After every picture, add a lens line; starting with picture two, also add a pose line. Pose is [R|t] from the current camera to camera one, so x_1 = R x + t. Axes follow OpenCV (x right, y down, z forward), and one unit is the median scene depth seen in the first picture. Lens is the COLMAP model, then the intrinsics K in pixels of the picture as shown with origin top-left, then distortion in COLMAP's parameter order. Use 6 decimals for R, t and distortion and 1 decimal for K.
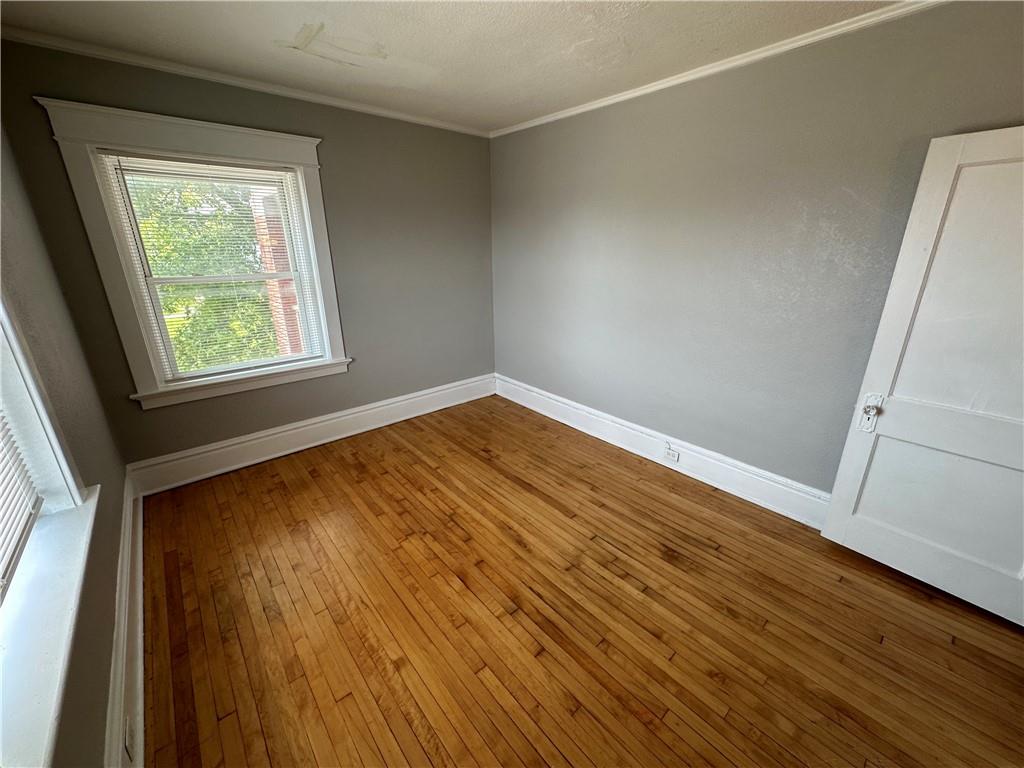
lens RADIAL K [[408.2, 0, 512.4], [0, 408.2, 383.3], [0, 0, 1]] dist [-0.002914, 0.000508]
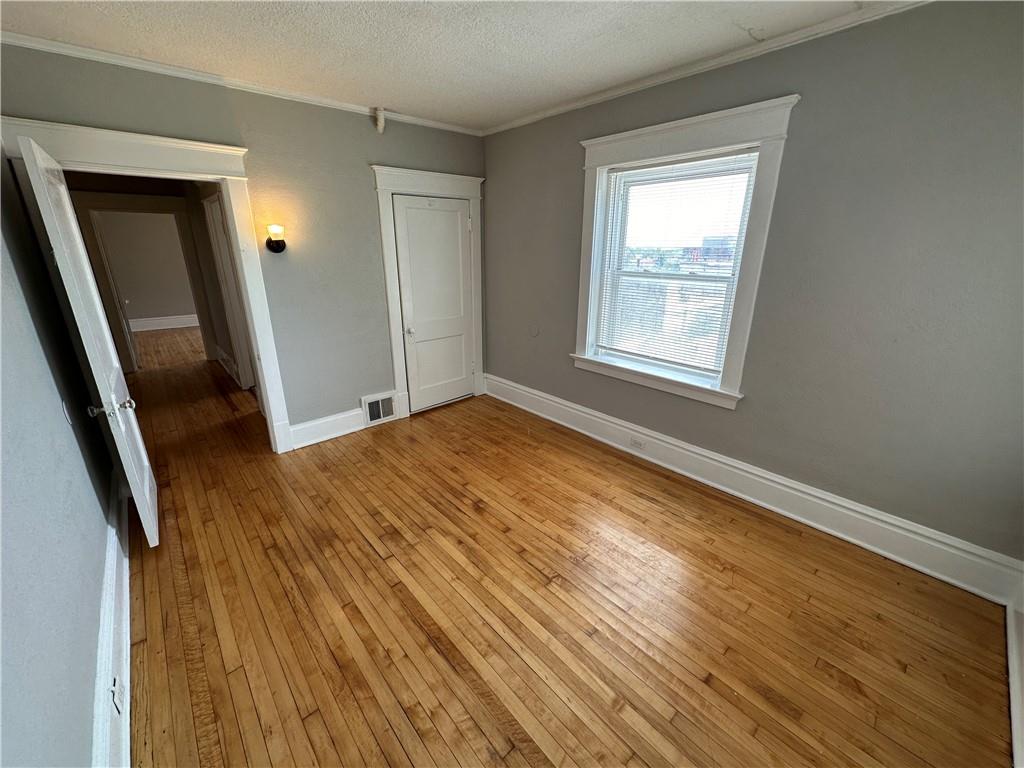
lens RADIAL K [[408.2, 0, 512.4], [0, 408.2, 383.3], [0, 0, 1]] dist [-0.002914, 0.000508]
pose [[-0.999768, 0.011242, -0.018385, -0.064932], [-0.002071, 0.799095, 0.601201, -0.455361], [0.021450, 0.601100, -0.798886, 1.367756]]
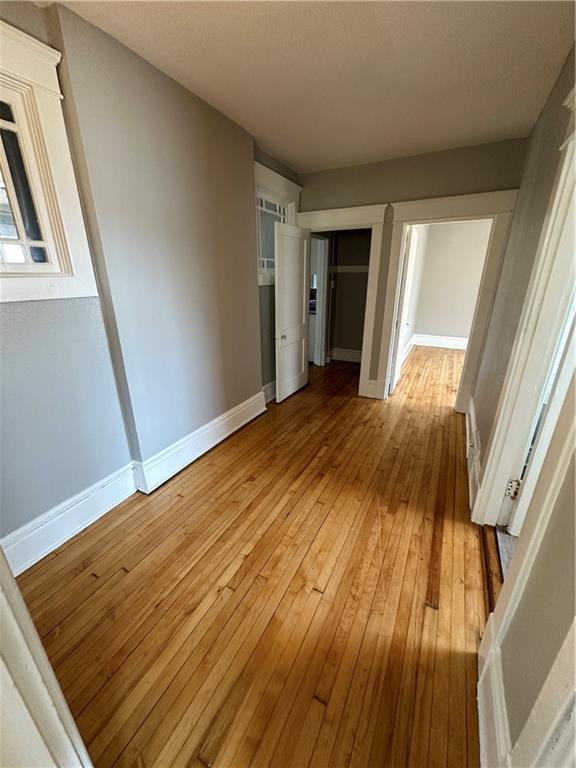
lens RADIAL K [[306.1, 0, 288.0], [0, 306.1, 384.0], [0, 0, 1]] dist [-0.002914, 0.000508]
pose [[-0.365005, -0.305143, 0.879579, 0.706722], [0.301406, 0.855152, 0.421745, -0.081553], [-0.880867, 0.419049, -0.220163, 0.329835]]
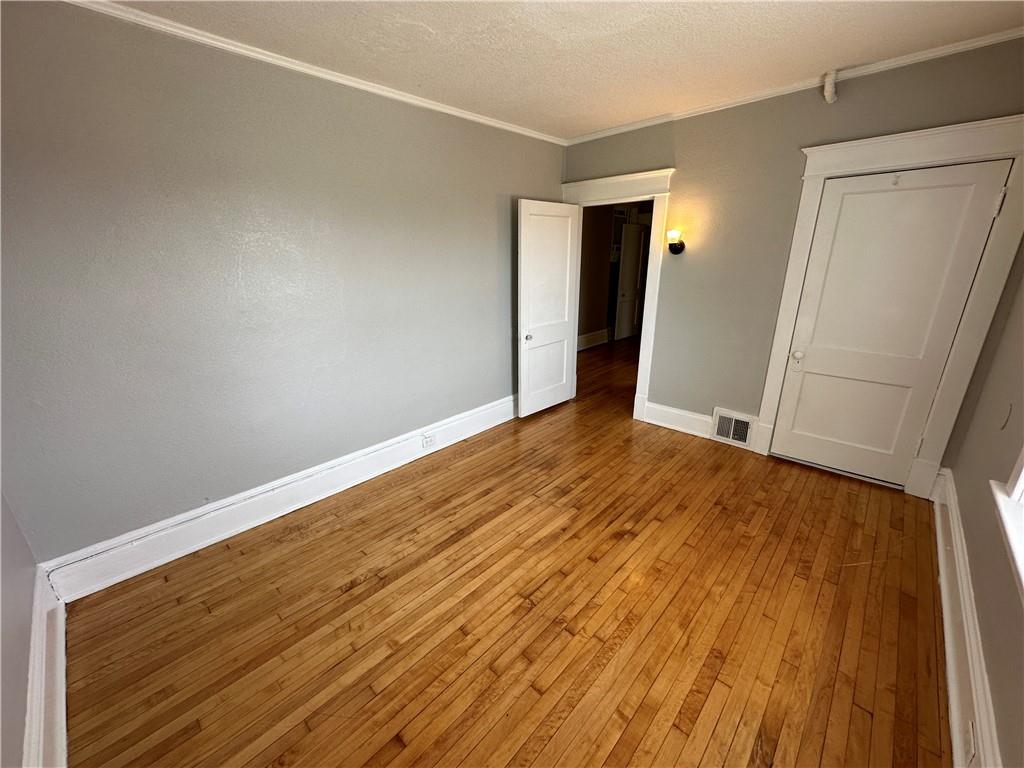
lens RADIAL K [[408.2, 0, 512.4], [0, 408.2, 383.3], [0, 0, 1]] dist [-0.002914, 0.000508]
pose [[-0.104730, -0.296218, 0.949361, -0.740683], [0.328967, 0.890553, 0.314159, -0.277128], [-0.938516, 0.345210, 0.004179, 0.855829]]
